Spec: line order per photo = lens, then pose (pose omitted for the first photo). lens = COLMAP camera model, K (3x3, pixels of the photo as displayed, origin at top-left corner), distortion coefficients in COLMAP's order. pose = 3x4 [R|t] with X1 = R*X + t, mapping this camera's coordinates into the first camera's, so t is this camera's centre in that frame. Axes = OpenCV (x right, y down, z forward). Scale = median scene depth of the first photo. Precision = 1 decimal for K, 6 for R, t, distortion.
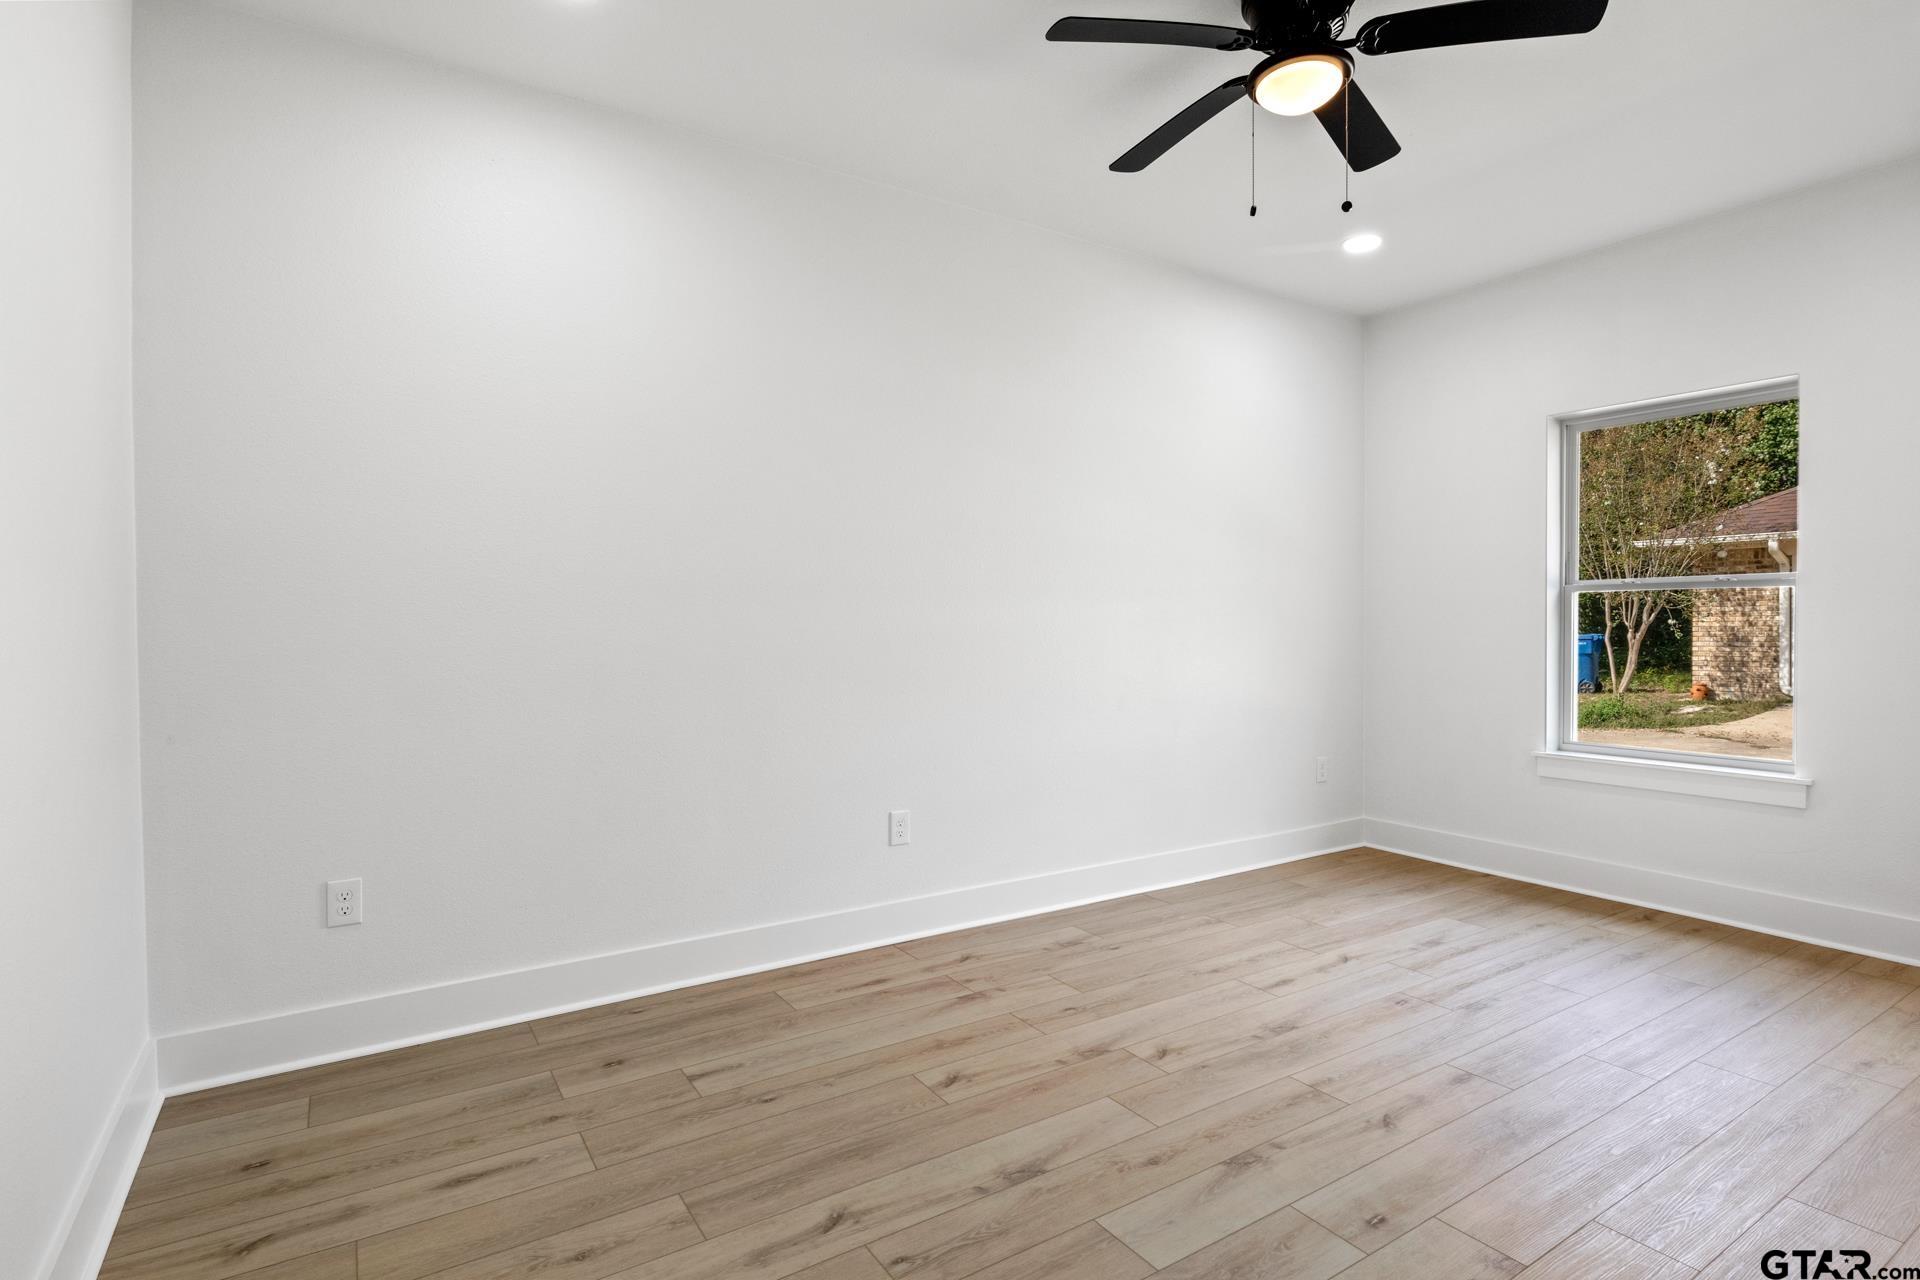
lens RADIAL K [[957.7, 0, 961.3], [0, 957.7, 633.5], [0, 0, 1]] dist [-0.005787, -0.000716]
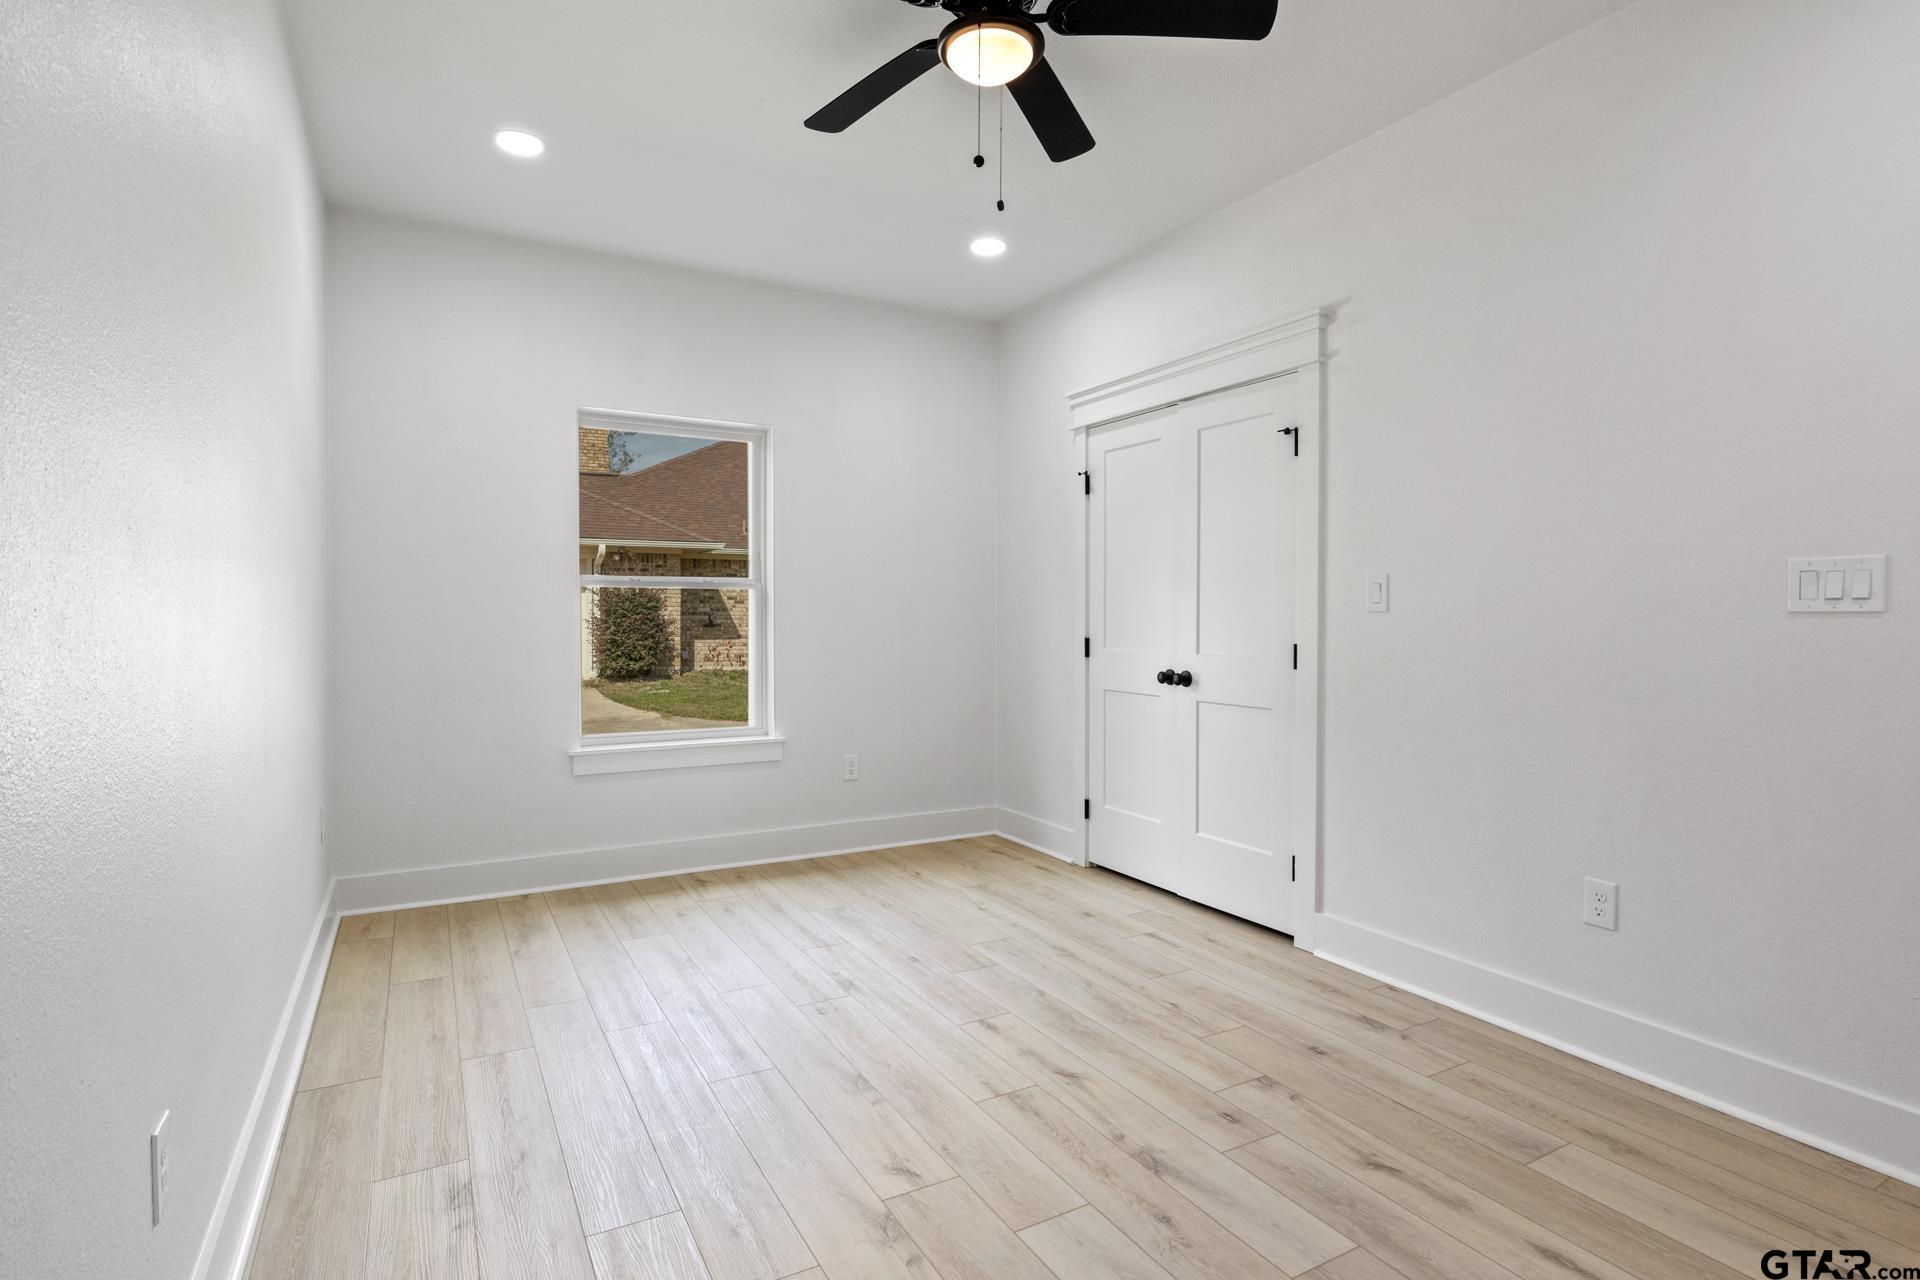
lens RADIAL K [[957.7, 0, 973.5], [0, 957.7, 626.6], [0, 0, 1]] dist [-0.005787, -0.000716]
pose [[0.060036, -0.009801, 0.998148, -0.472604], [0.008461, 0.999921, 0.009310, -0.010976], [-0.998160, 0.007886, 0.060114, 0.752195]]
